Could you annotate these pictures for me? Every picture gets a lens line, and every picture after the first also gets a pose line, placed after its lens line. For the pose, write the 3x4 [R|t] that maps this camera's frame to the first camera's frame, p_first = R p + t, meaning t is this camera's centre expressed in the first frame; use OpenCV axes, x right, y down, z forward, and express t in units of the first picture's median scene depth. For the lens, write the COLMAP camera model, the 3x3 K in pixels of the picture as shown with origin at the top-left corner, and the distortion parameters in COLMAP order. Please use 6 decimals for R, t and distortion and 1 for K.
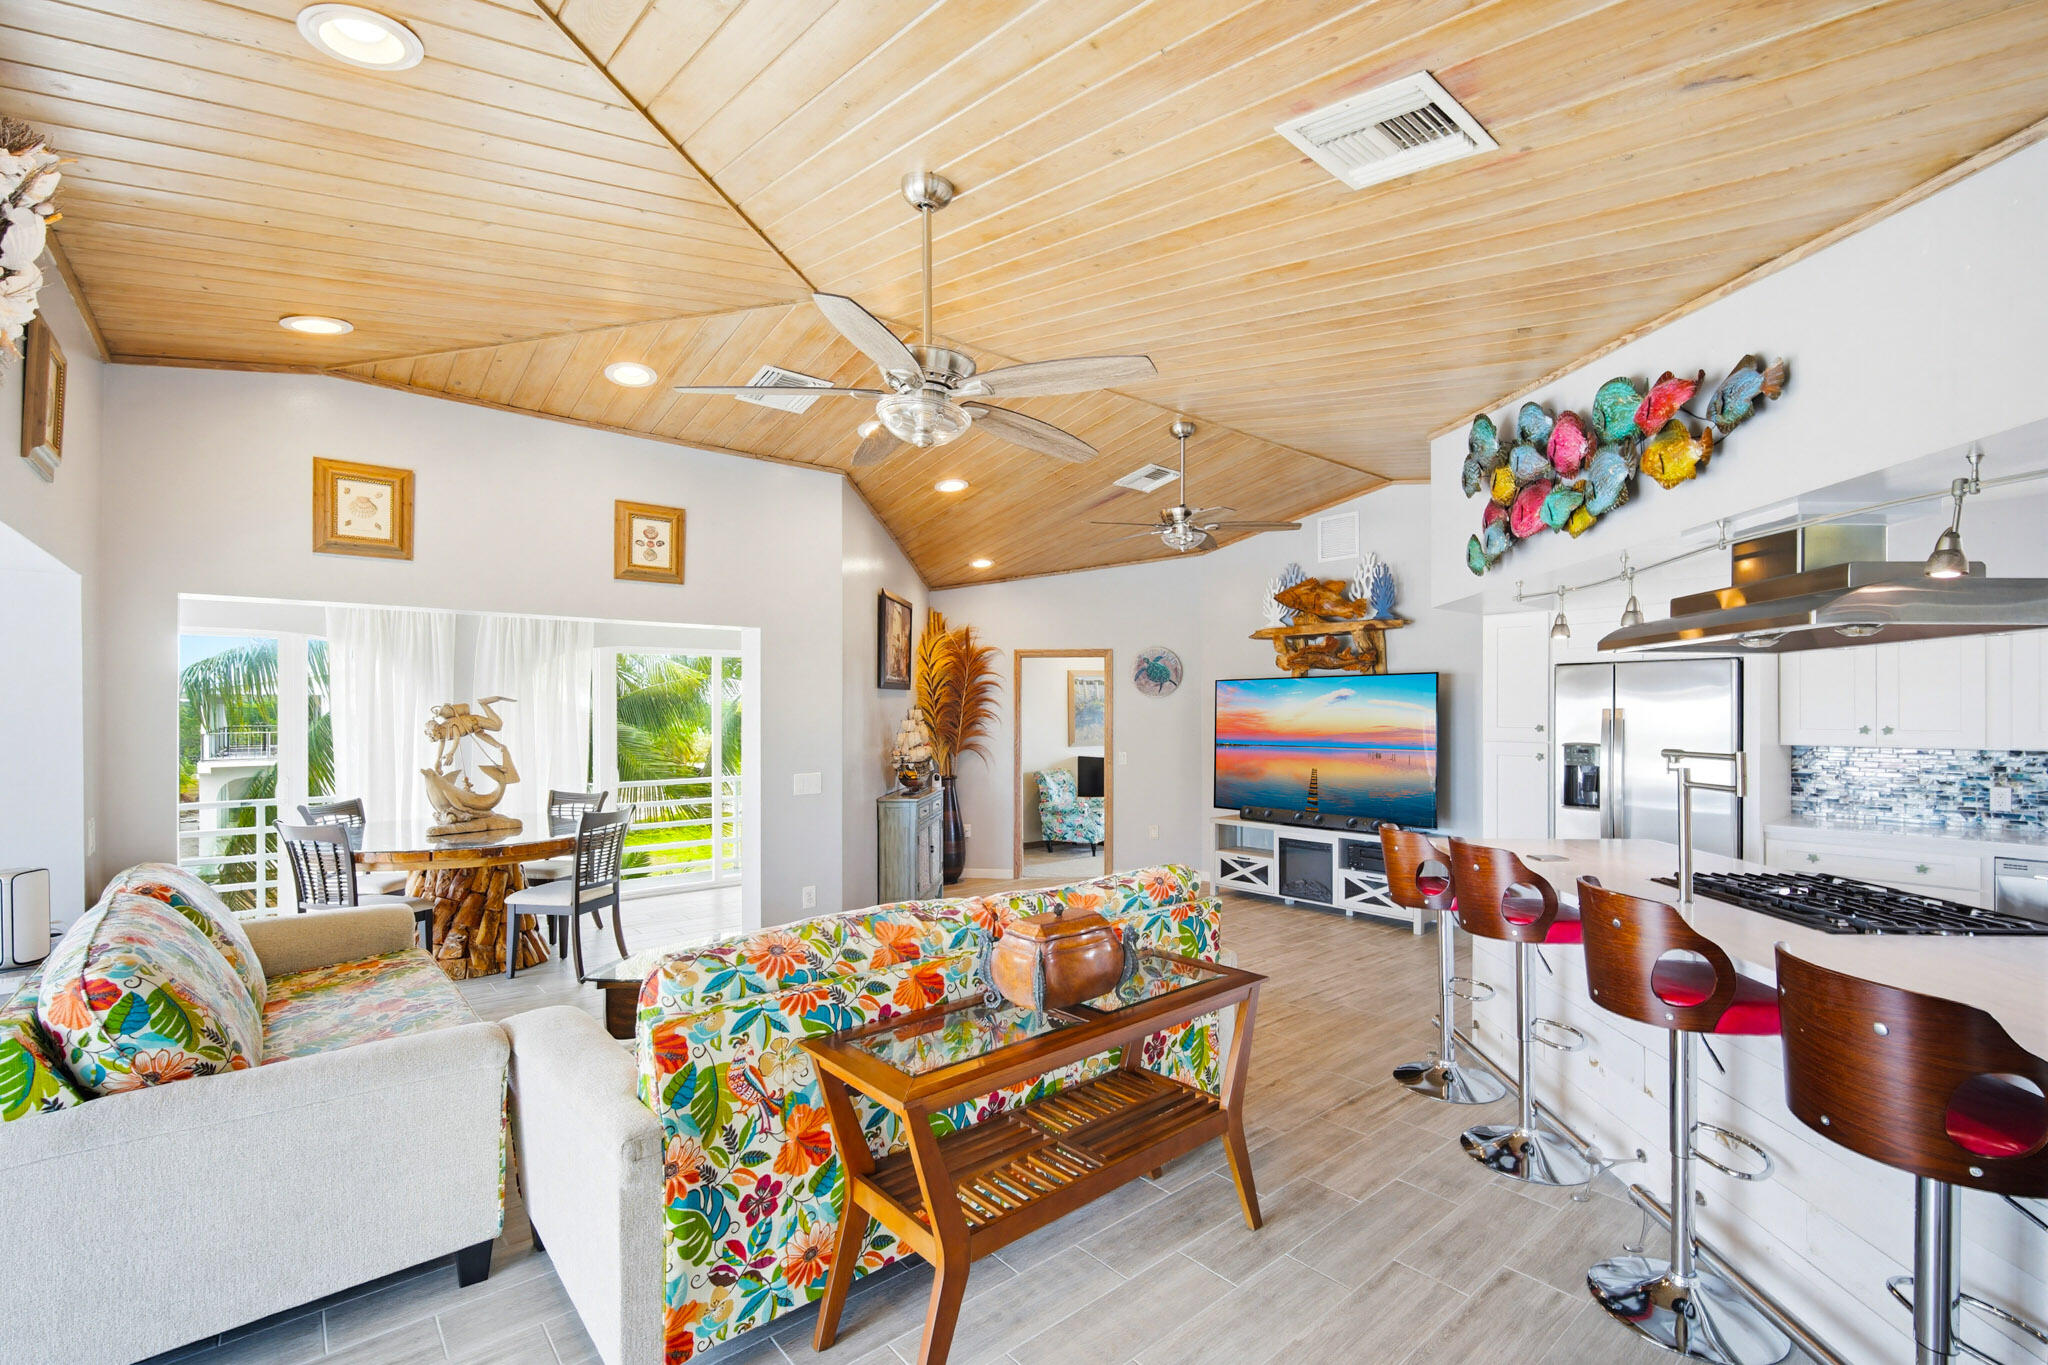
lens RADIAL K [[897.3, 0, 1028.2], [0, 897.3, 694.8], [0, 0, 1]] dist [-0.007070, 0.000159]
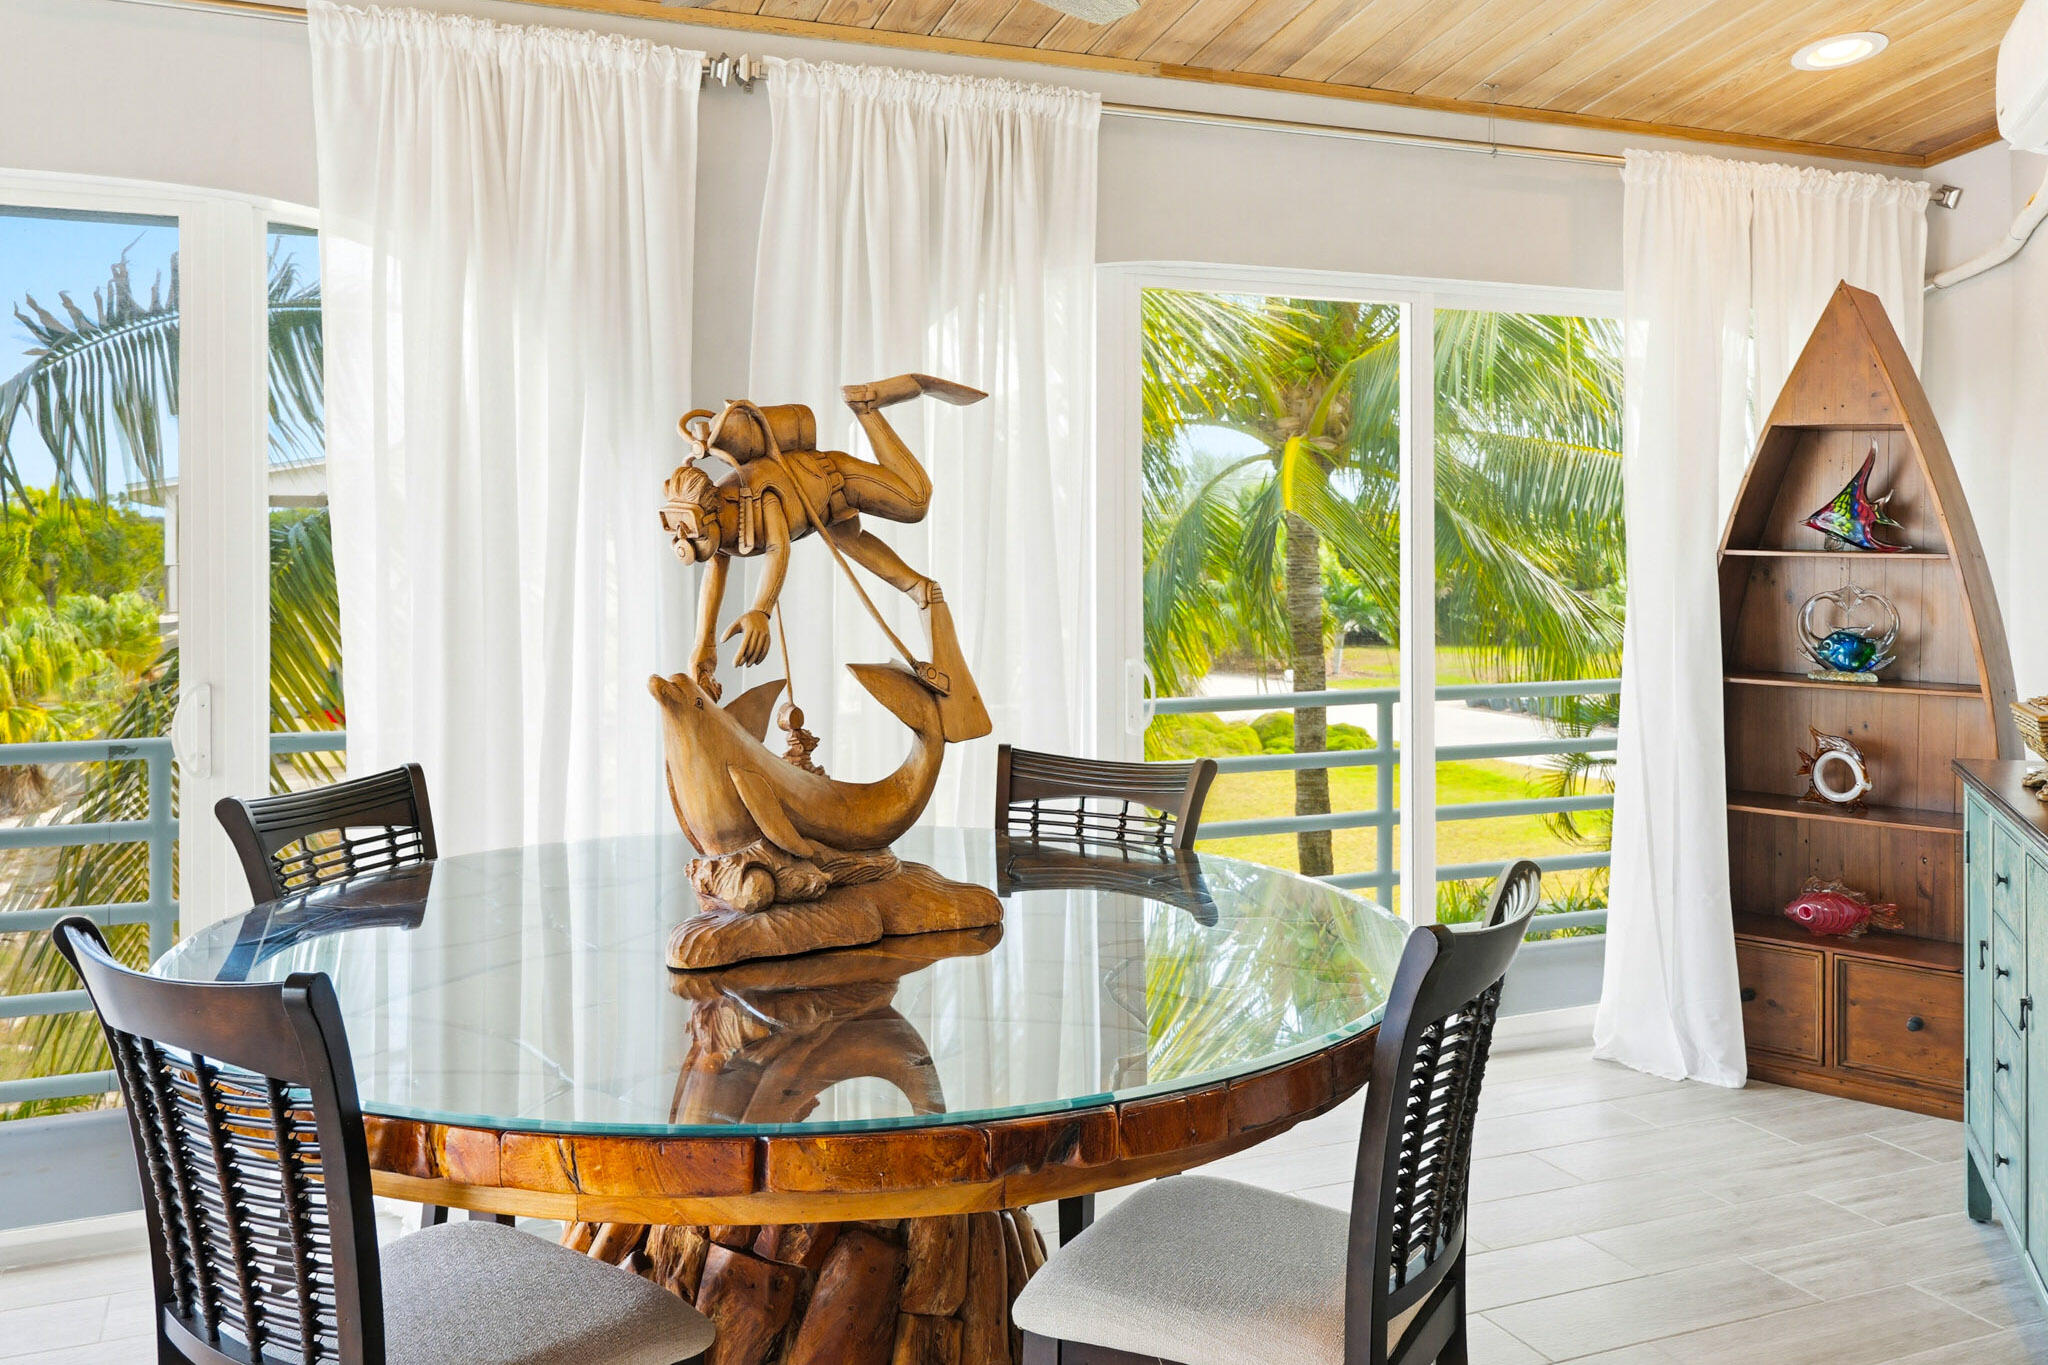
lens RADIAL K [[1714.8, 0, 1017.7], [0, 1714.8, 507.2], [0, 0, 1]] dist [0.004565, 0.001276]
pose [[0.956824, 0.004416, -0.290634, -0.432031], [-0.003238, 0.999984, 0.004534, 0.034661], [0.290649, -0.003397, 0.956824, 0.567371]]
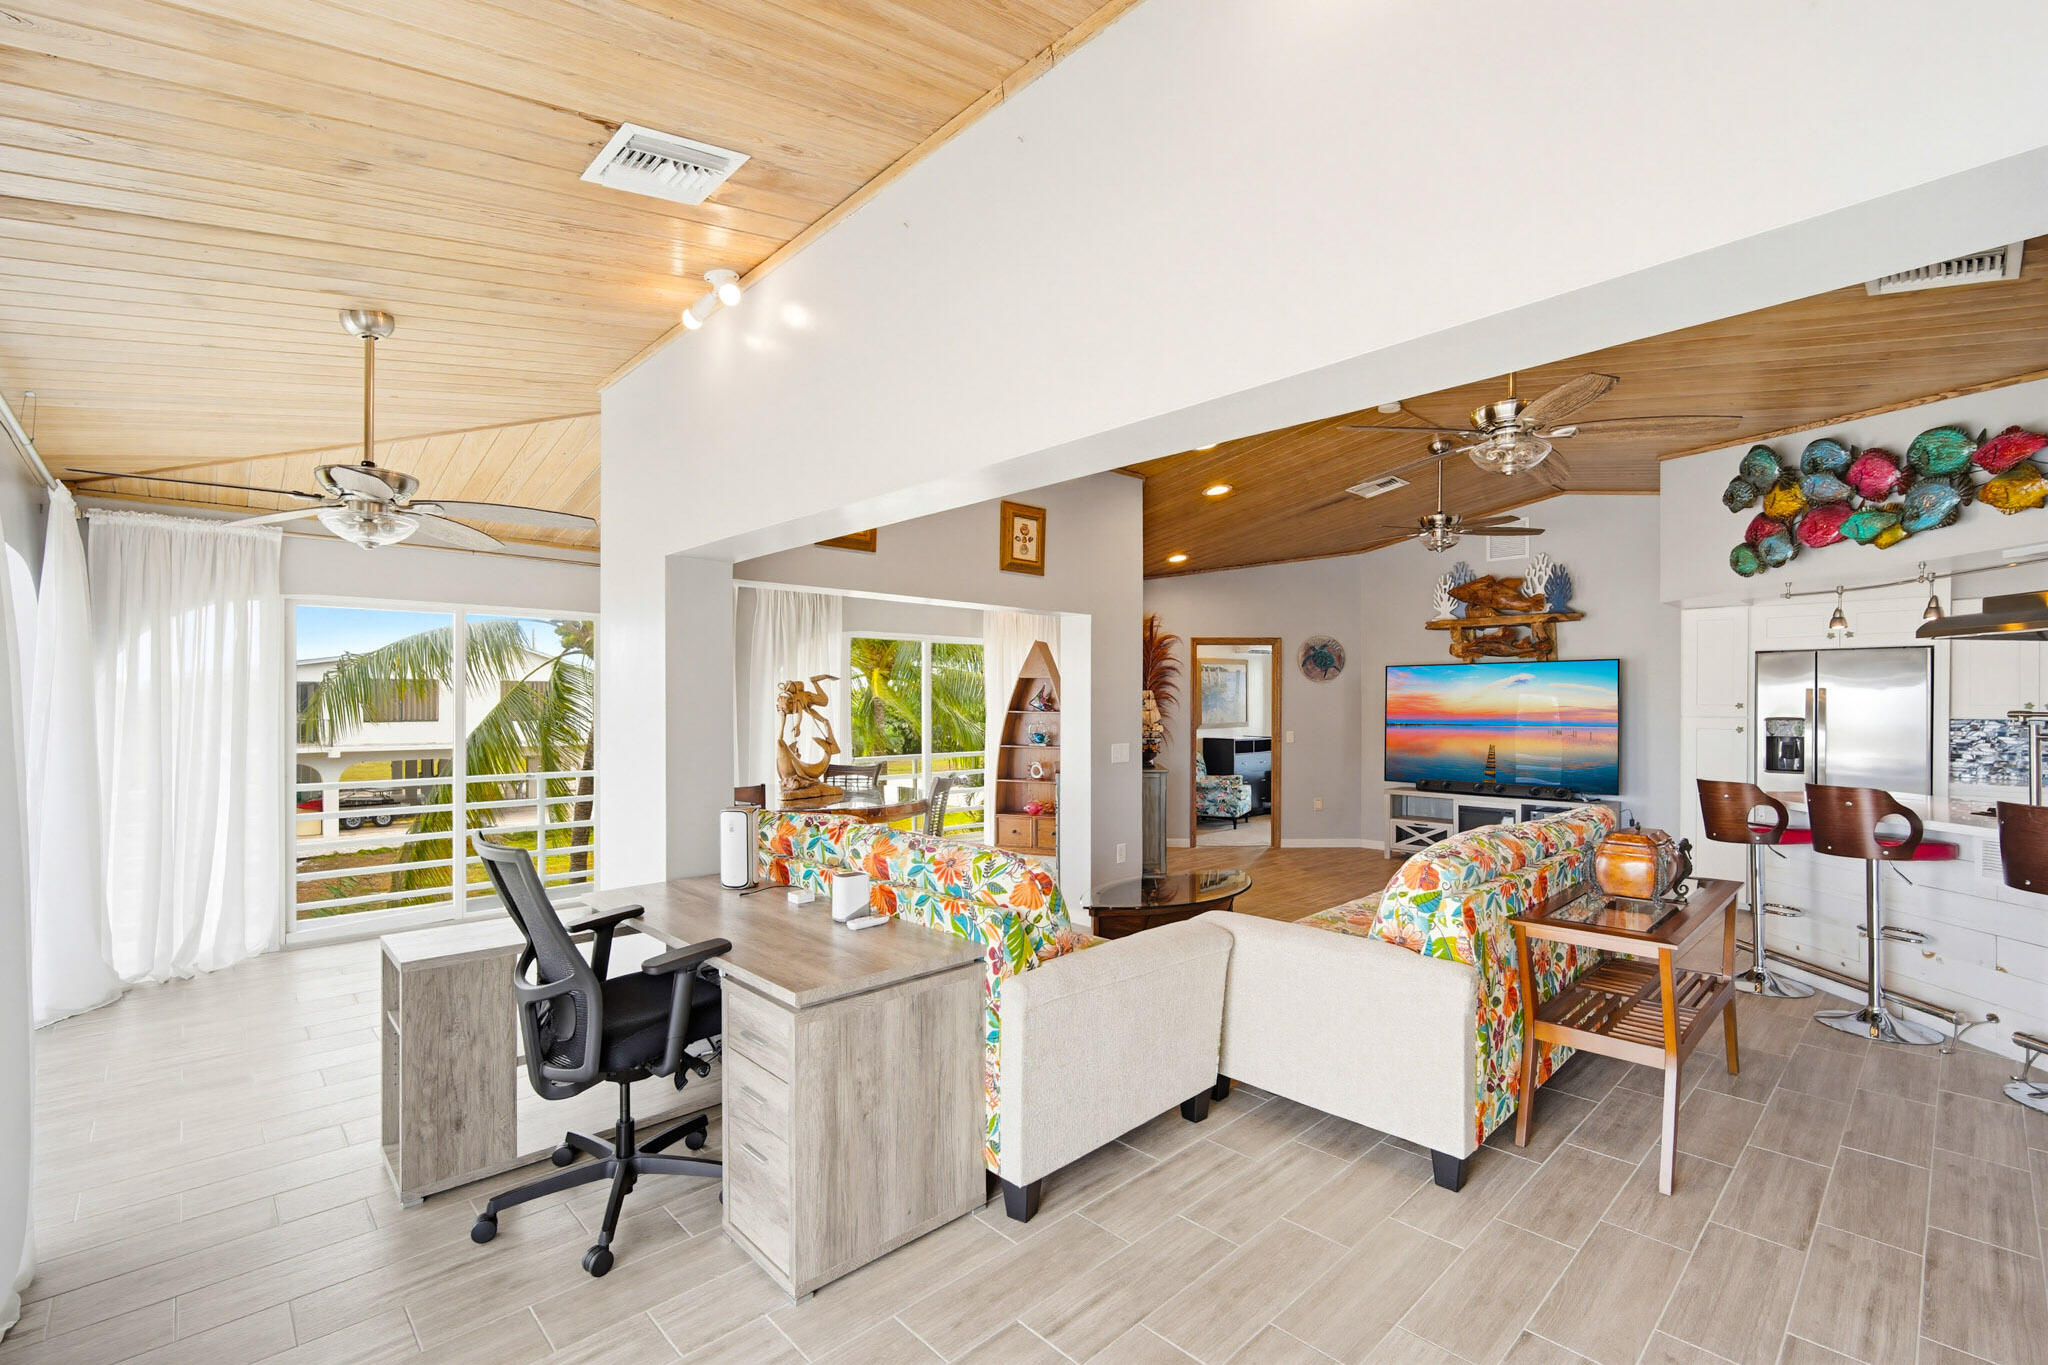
lens RADIAL K [[901.2, 0, 1027.6], [0, 901.2, 691.0], [0, 0, 1]] dist [-0.002227, 0.000105]
pose [[0.998108, 0.004169, 0.061338, -0.411524], [-0.004448, 0.999980, 0.004409, 0.015618], [-0.061318, -0.004674, 0.998107, -0.120015]]
